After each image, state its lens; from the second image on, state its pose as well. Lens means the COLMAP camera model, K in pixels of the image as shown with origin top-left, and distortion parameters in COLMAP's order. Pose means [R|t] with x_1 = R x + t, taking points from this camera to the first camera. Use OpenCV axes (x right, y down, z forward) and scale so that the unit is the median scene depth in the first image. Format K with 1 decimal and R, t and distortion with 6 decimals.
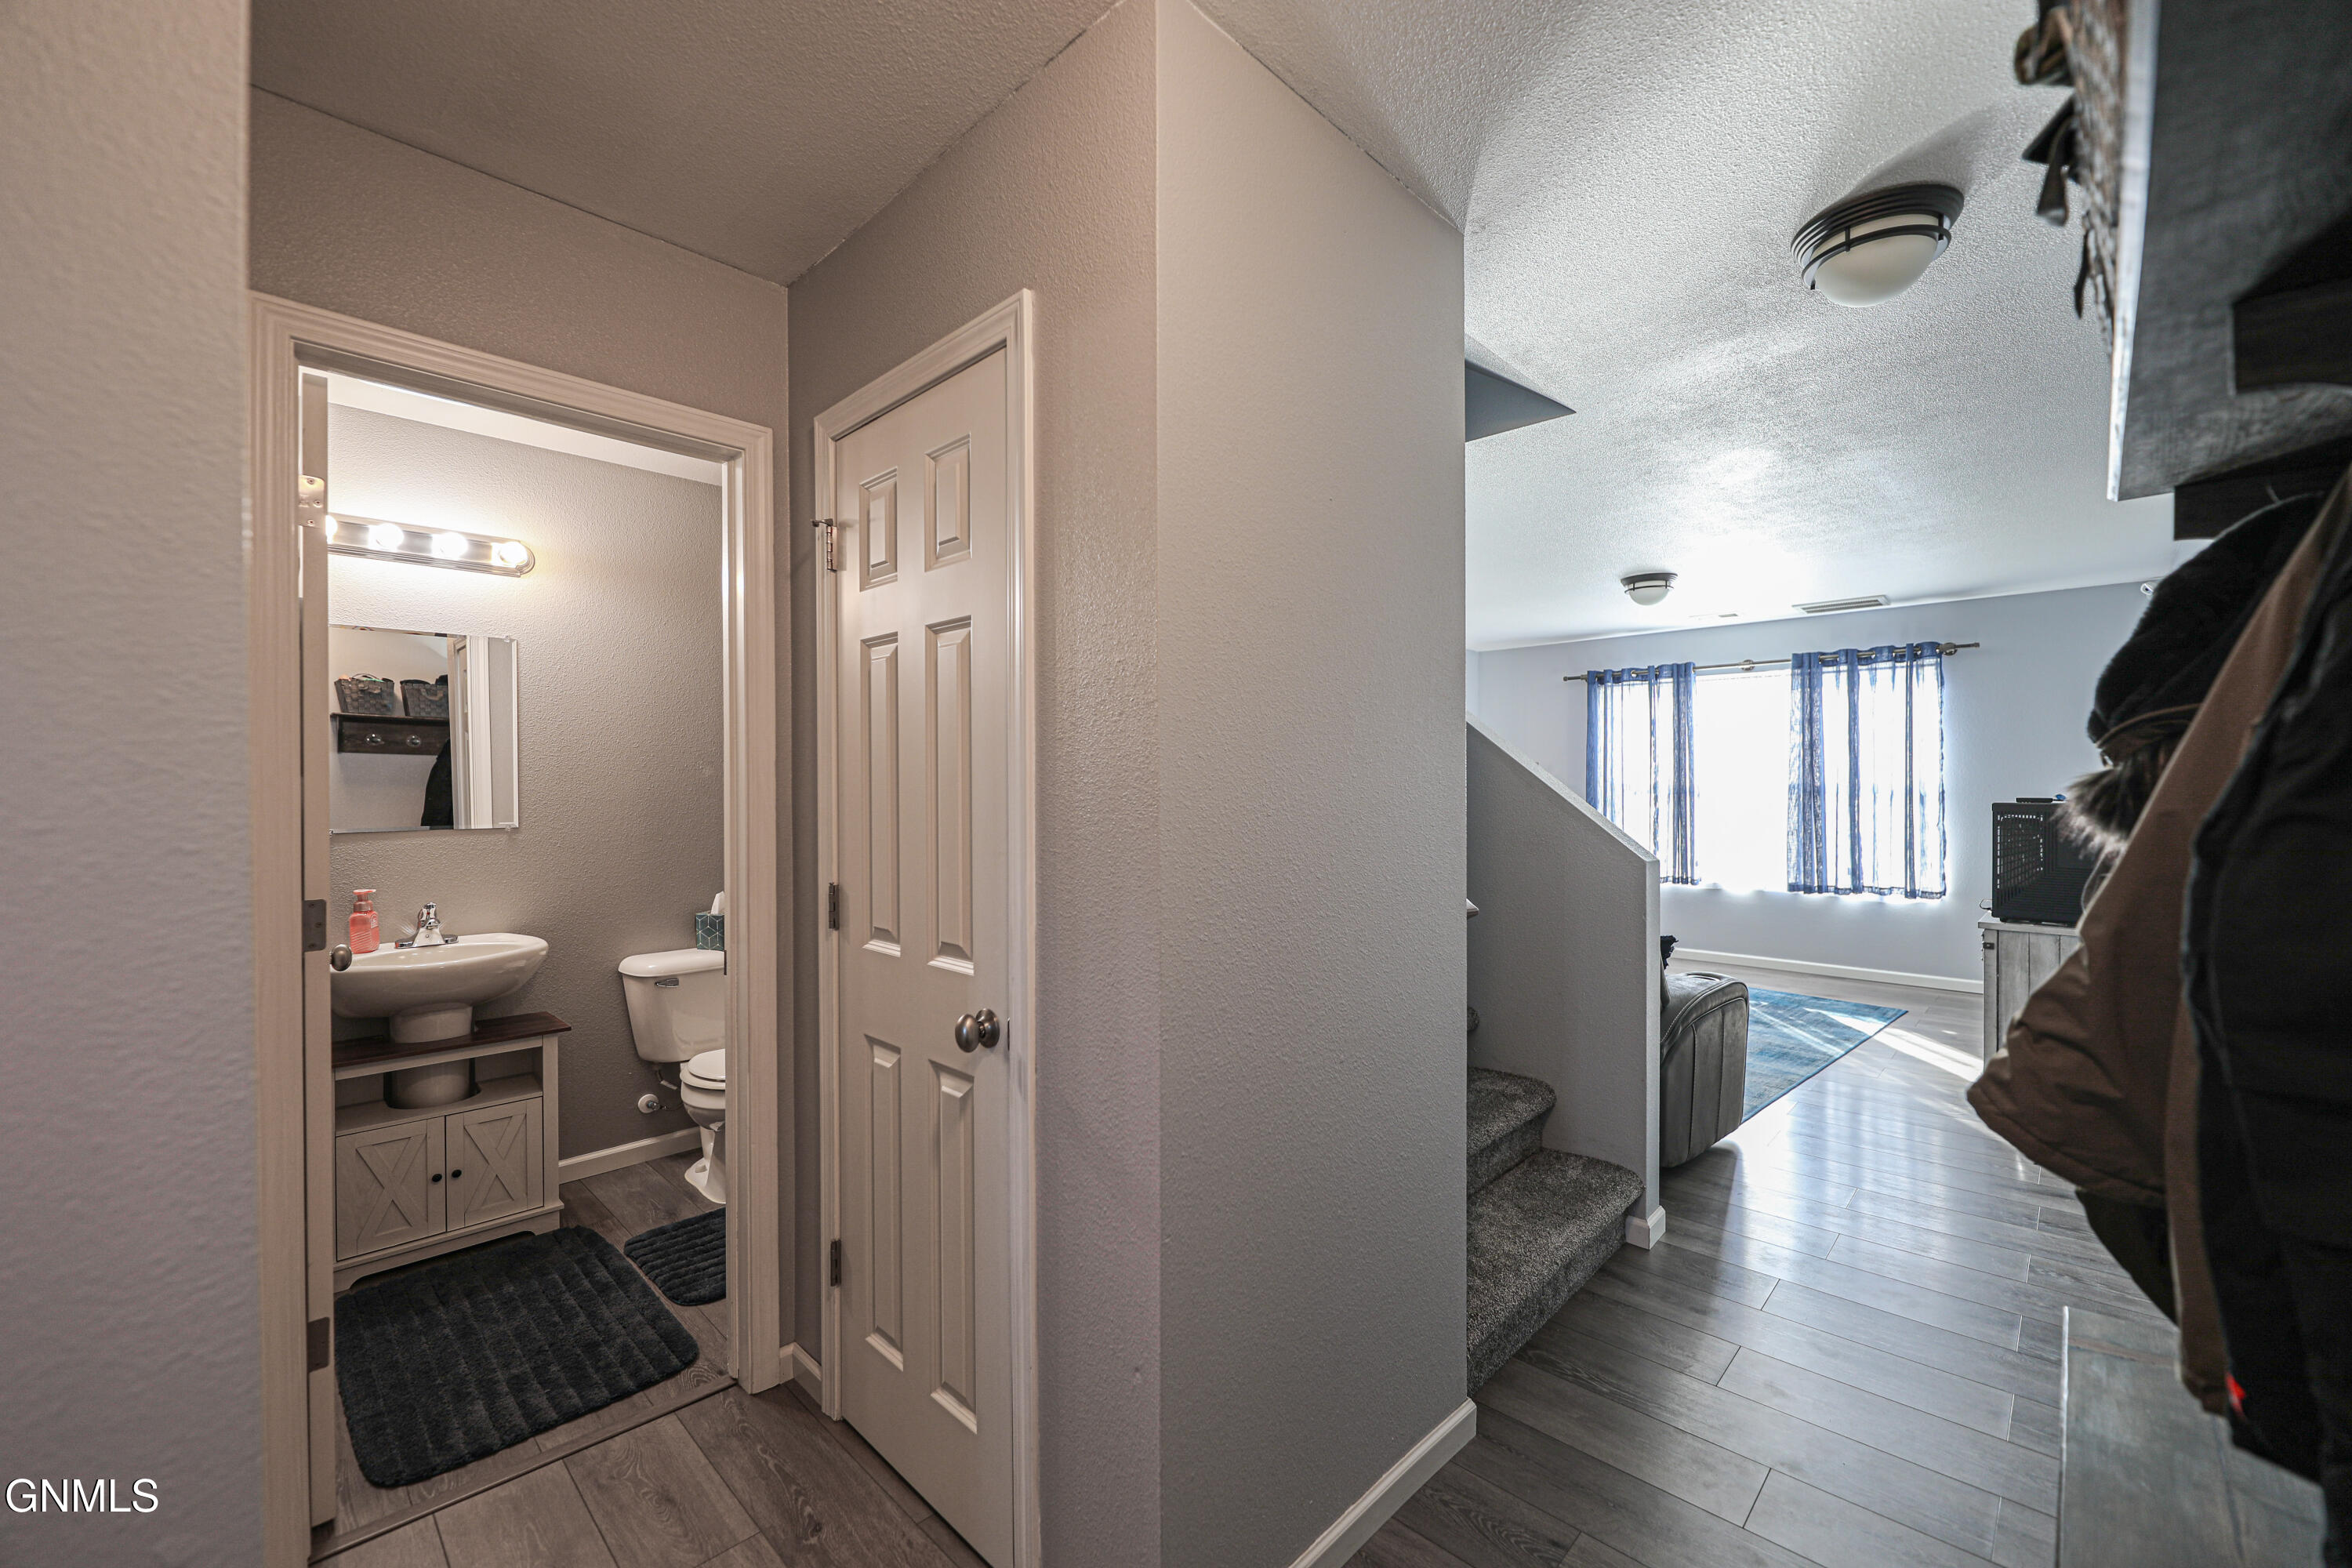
lens RADIAL K [[943.1, 0, 1176.0], [0, 943.1, 784.0], [0, 0, 1]] dist [-0.003684, -0.000738]
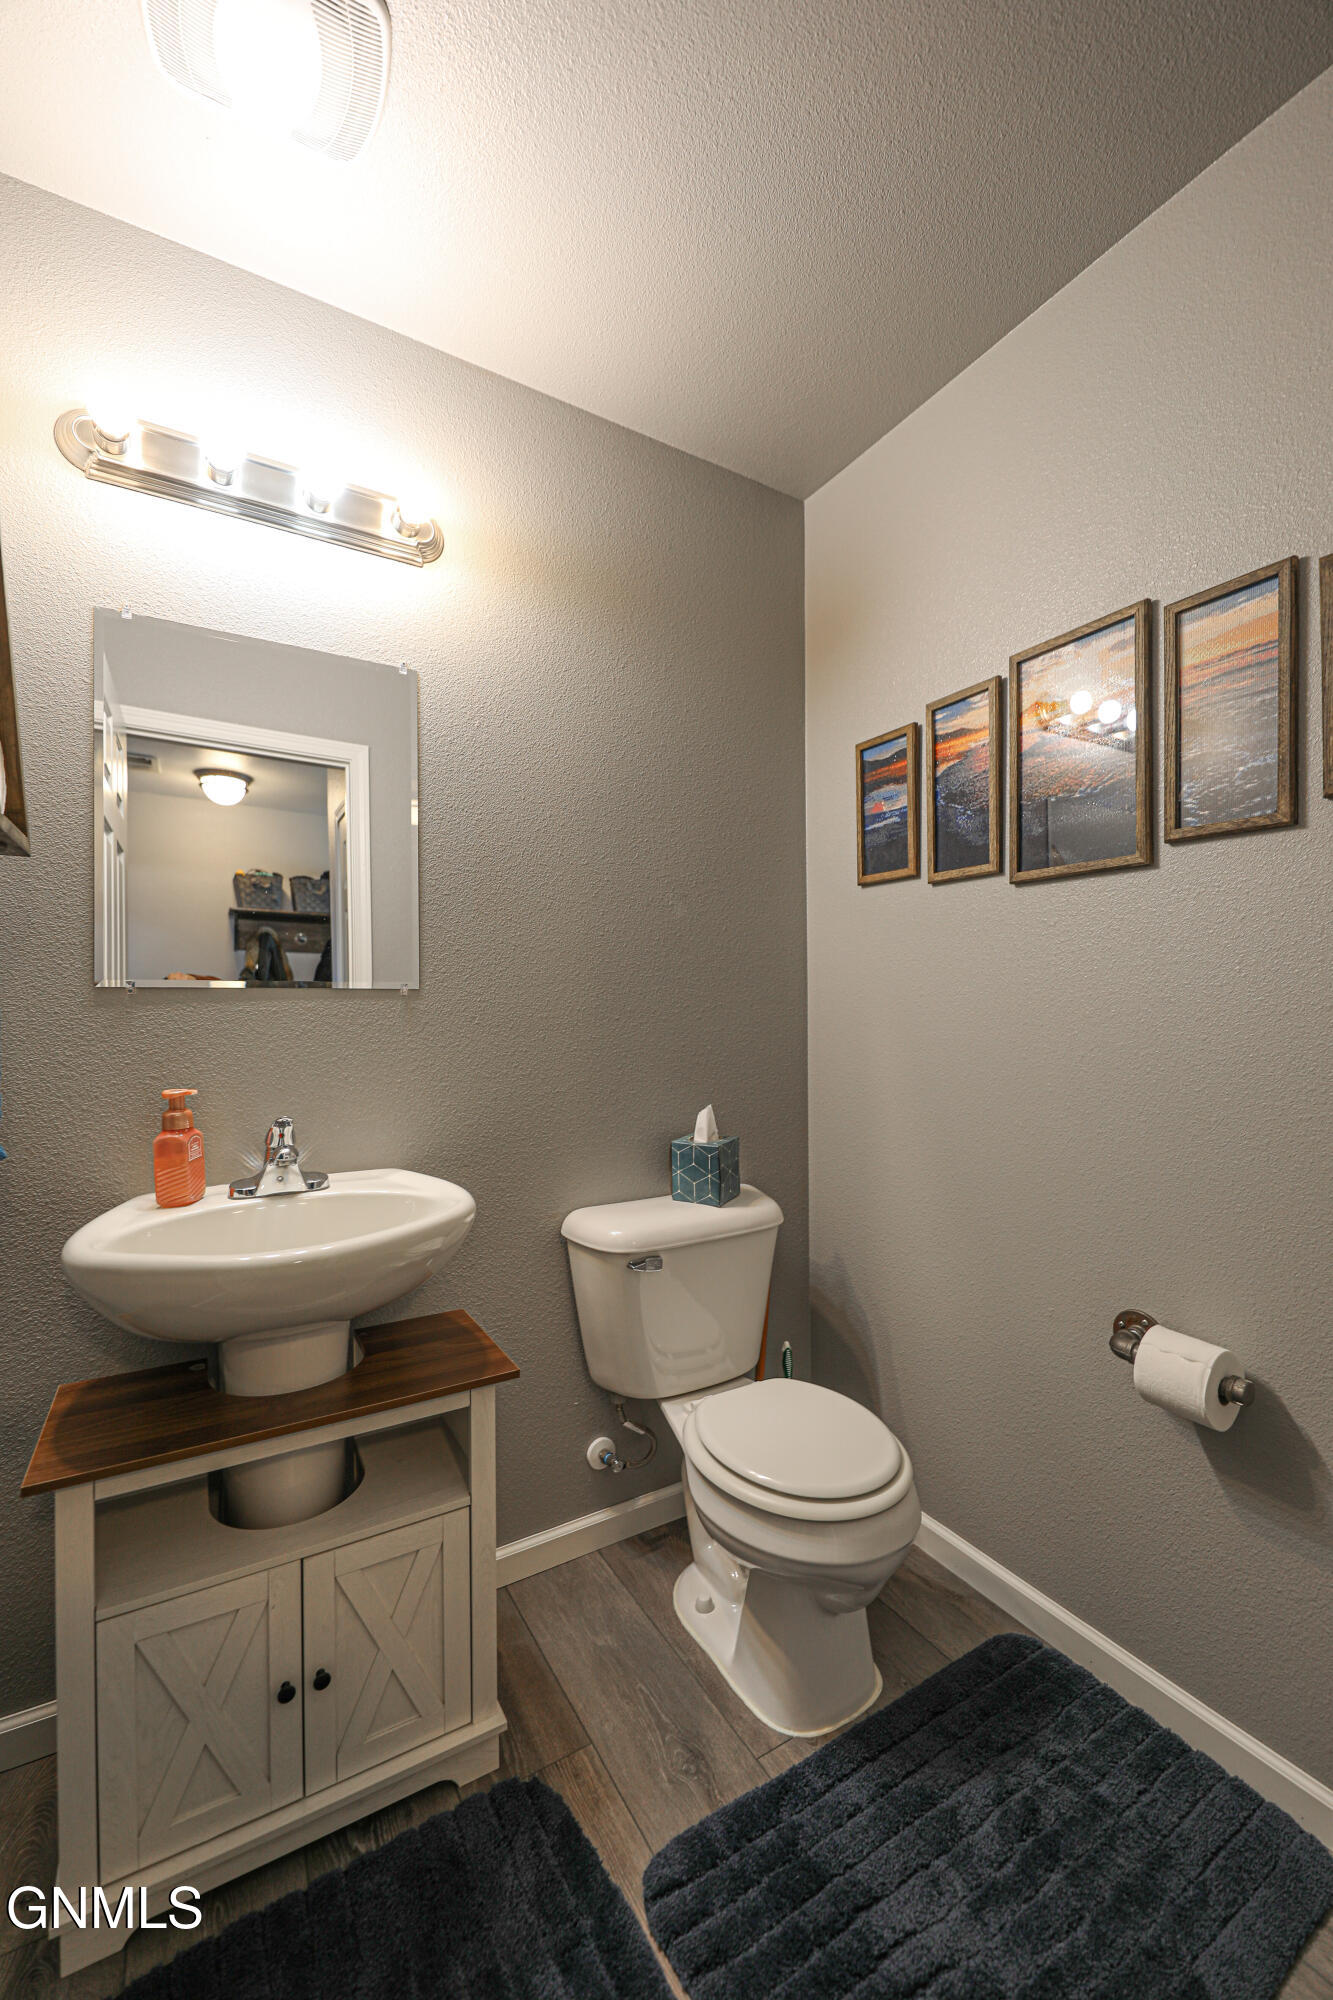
lens RADIAL K [[802.0, 0, 666.5], [0, 802.0, 1000.0], [0, 0, 1]] dist [-0.003684, -0.000738]
pose [[0.964174, -0.007614, -0.265163, -0.433796], [0.003999, 0.999892, -0.014168, 0.063164], [0.265242, 0.012600, 0.964100, 0.581038]]
